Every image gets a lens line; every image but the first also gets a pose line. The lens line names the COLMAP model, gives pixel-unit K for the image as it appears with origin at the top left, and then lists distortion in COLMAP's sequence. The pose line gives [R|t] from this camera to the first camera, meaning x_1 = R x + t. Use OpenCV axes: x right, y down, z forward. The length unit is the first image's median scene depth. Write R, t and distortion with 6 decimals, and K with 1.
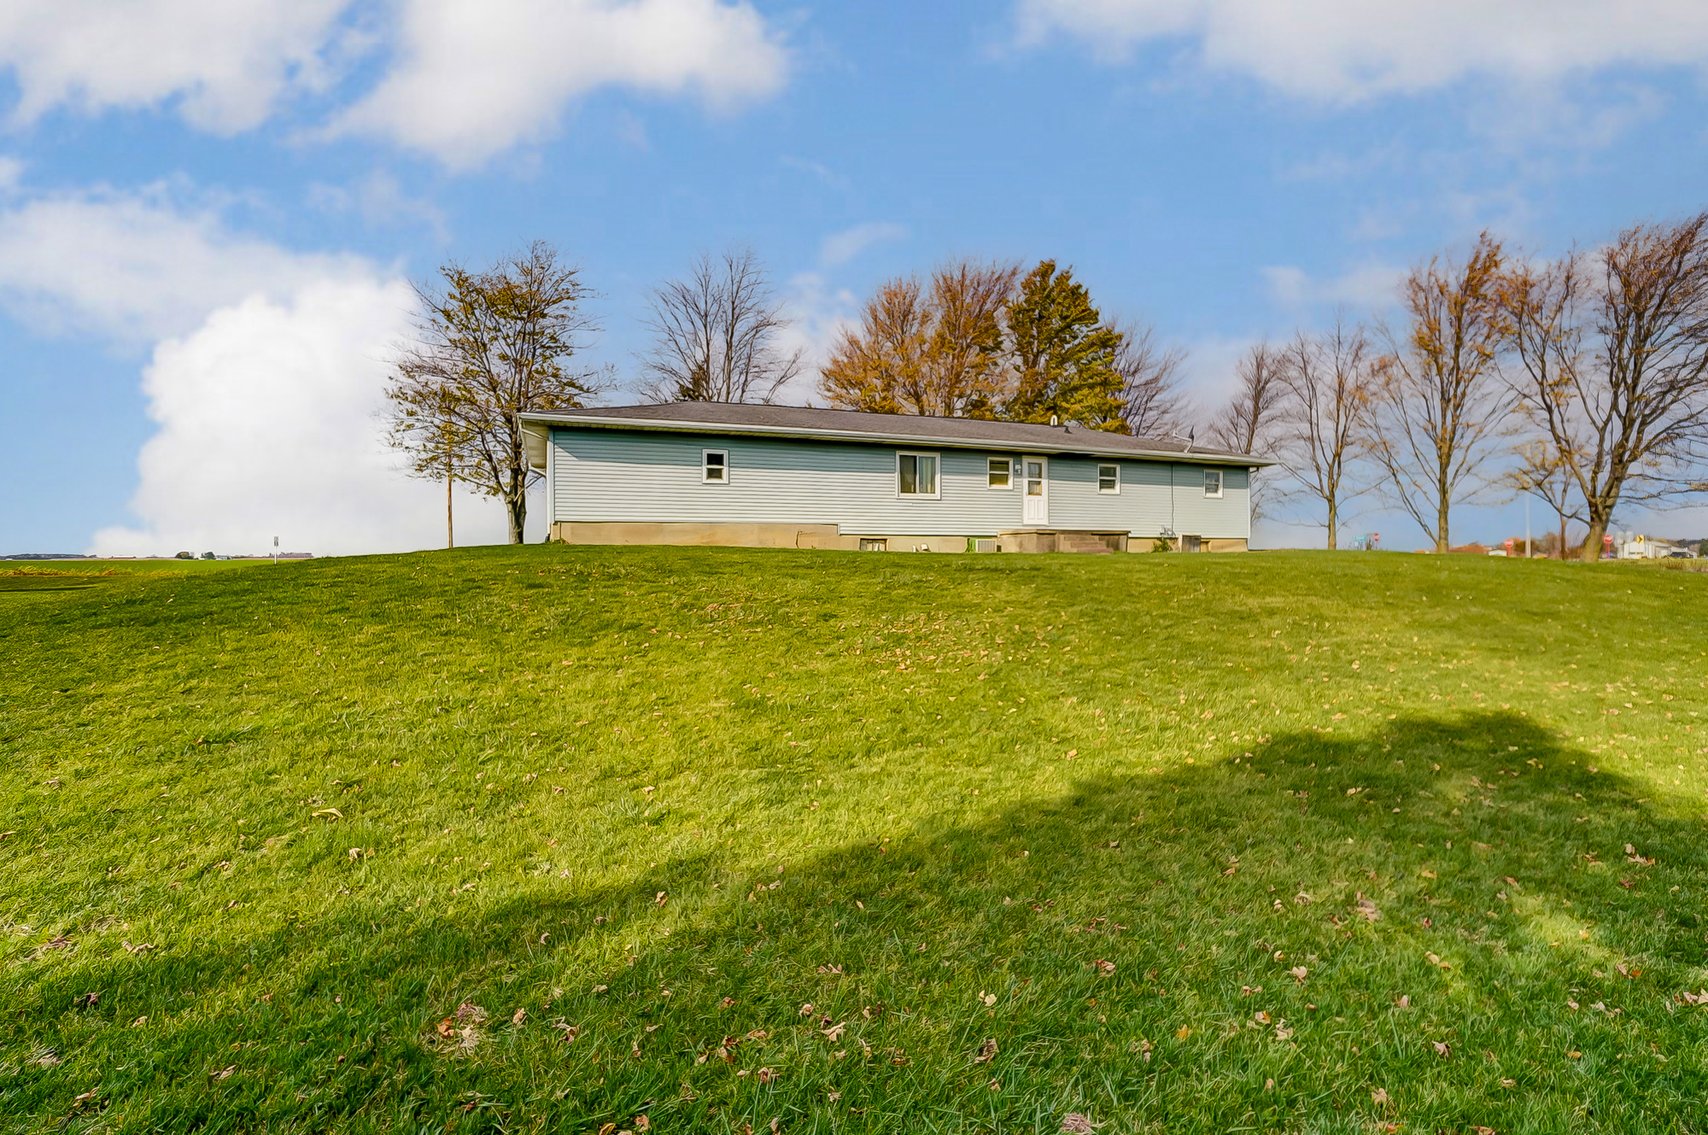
lens RADIAL K [[761.3, 0, 844.7], [0, 761.3, 561.2], [0, 0, 1]] dist [-0.036498, 0.000494]
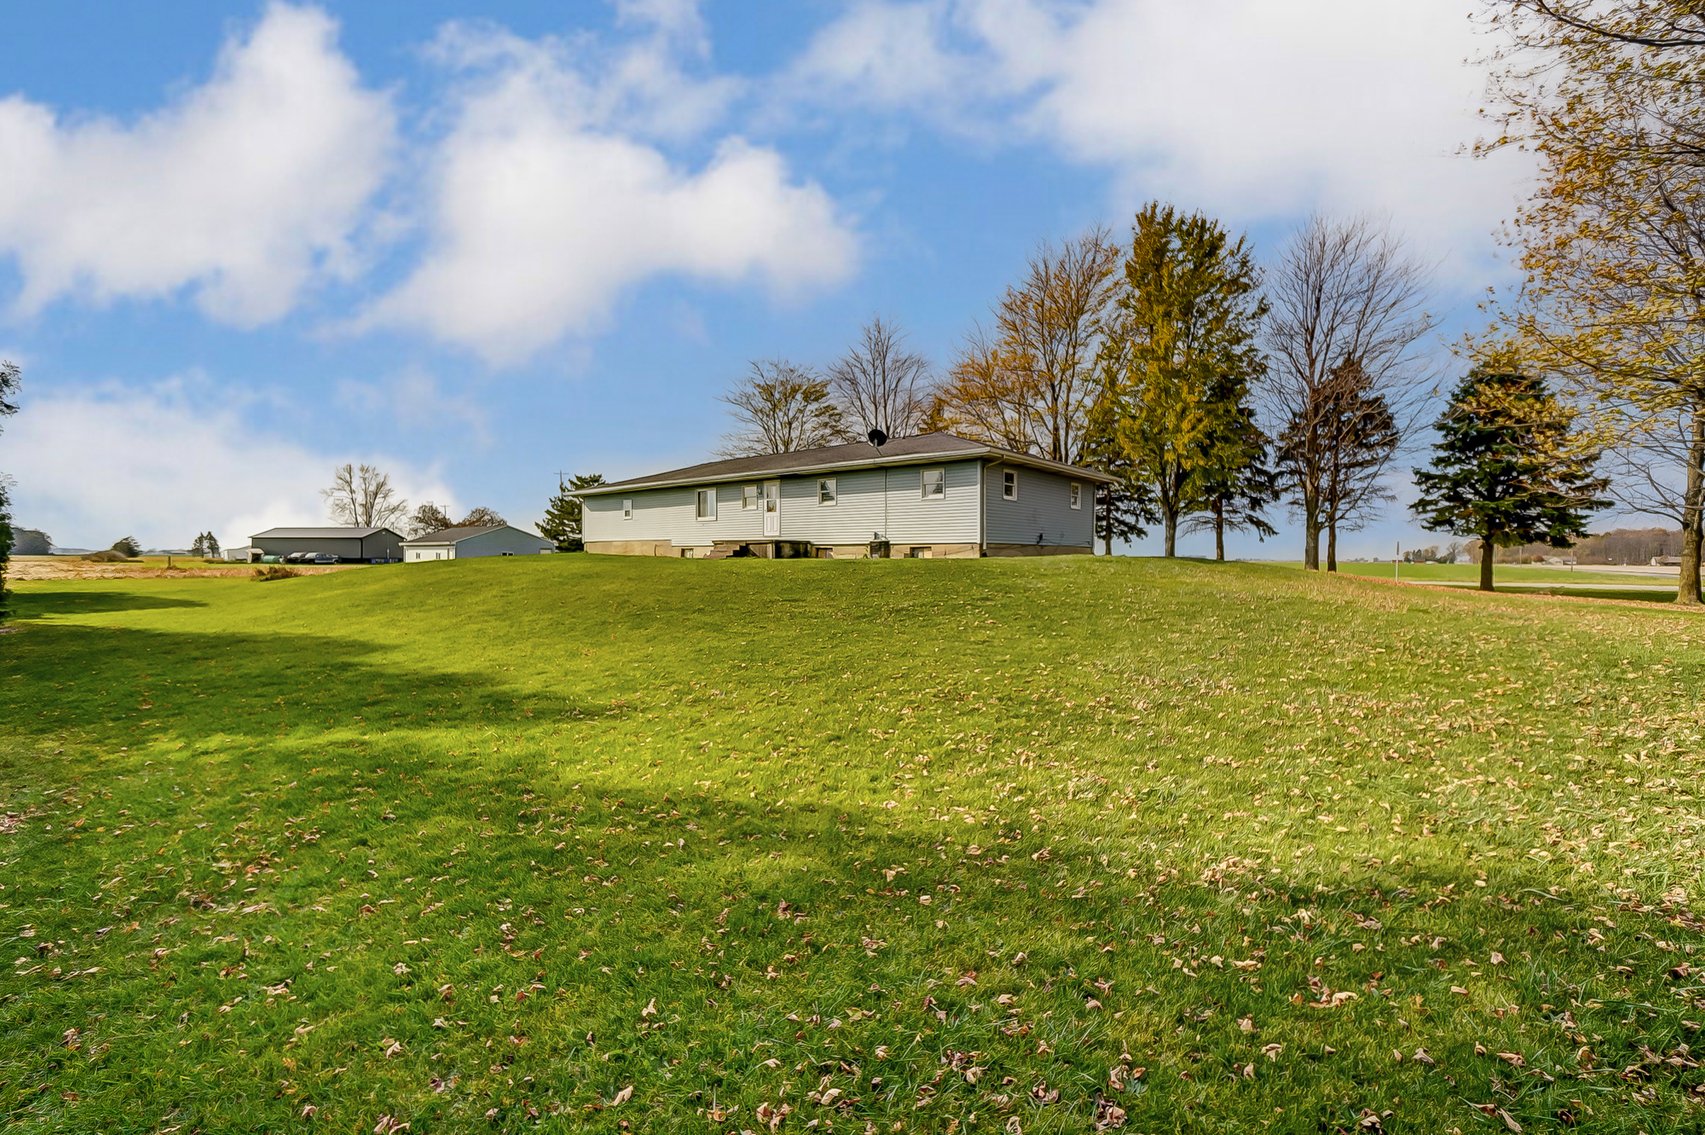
lens RADIAL K [[760.0, 0, 843.2], [0, 760.0, 561.2], [0, 0, 1]] dist [-0.036498, 0.000494]
pose [[0.465127, 0.000312, -0.885244, 1.338214], [-0.021666, 0.999704, -0.011031, 0.004062], [0.884979, 0.024311, 0.464996, 0.502989]]
